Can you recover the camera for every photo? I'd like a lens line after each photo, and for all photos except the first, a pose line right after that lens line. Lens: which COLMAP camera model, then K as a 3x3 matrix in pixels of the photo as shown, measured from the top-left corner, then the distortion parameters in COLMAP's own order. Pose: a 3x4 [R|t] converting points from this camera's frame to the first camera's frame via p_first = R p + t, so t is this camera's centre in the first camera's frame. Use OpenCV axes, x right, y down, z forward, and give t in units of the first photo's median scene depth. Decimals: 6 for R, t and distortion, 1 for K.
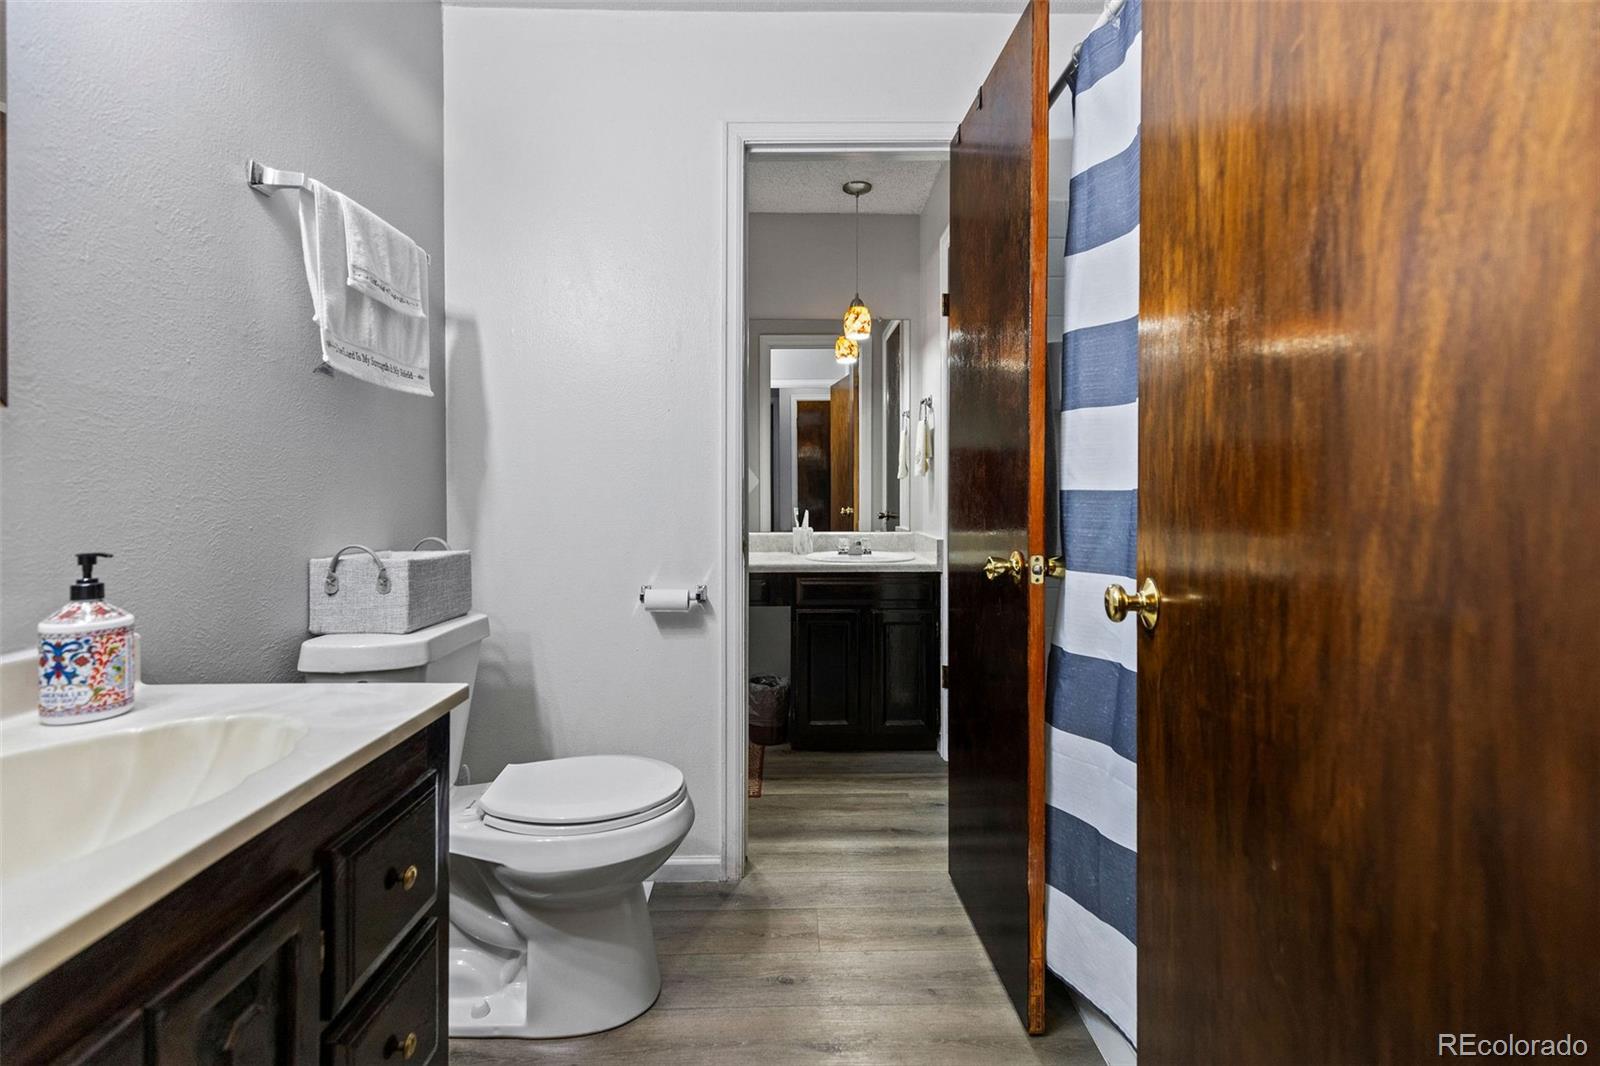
lens RADIAL K [[723.9, 0, 817.1], [0, 723.9, 500.1], [0, 0, 1]] dist [0.012190, -0.000944]
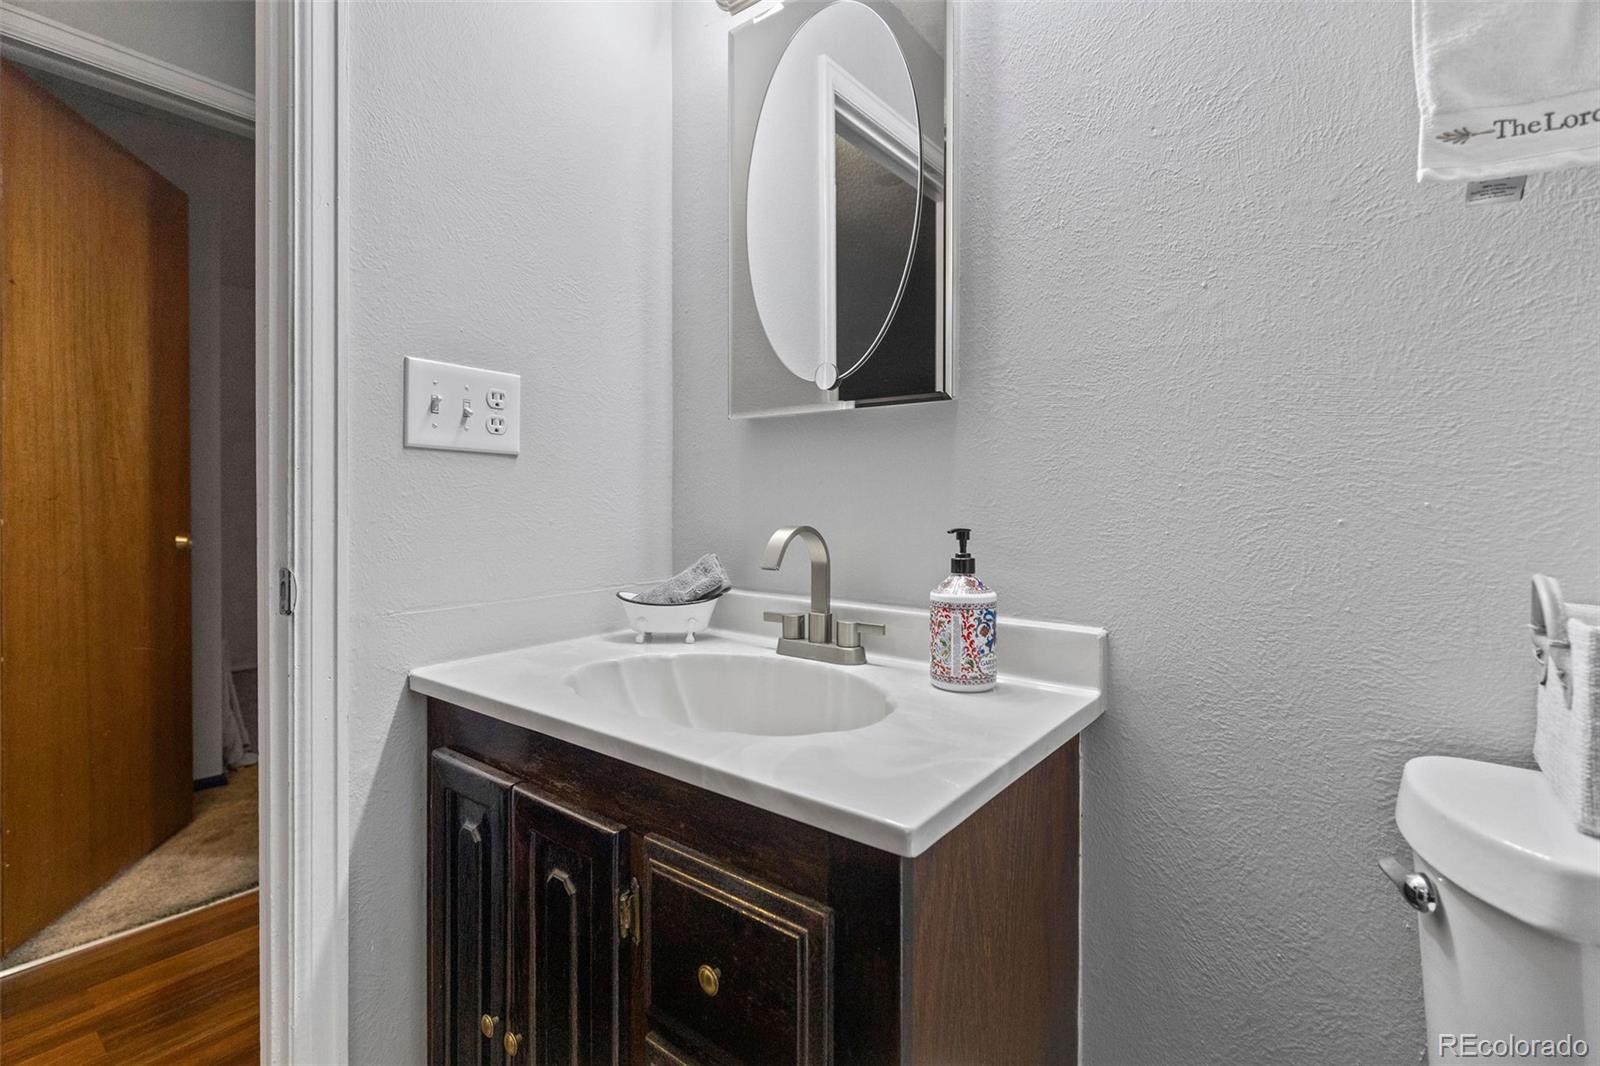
lens RADIAL K [[723.9, 0, 800.2], [0, 723.9, 521.1], [0, 0, 1]] dist [0.012190, -0.000944]
pose [[-0.618648, 0.008101, -0.785627, -0.048709], [-0.009021, 0.999808, 0.017414, 0.046022], [0.785617, 0.017860, -0.618456, 1.448945]]
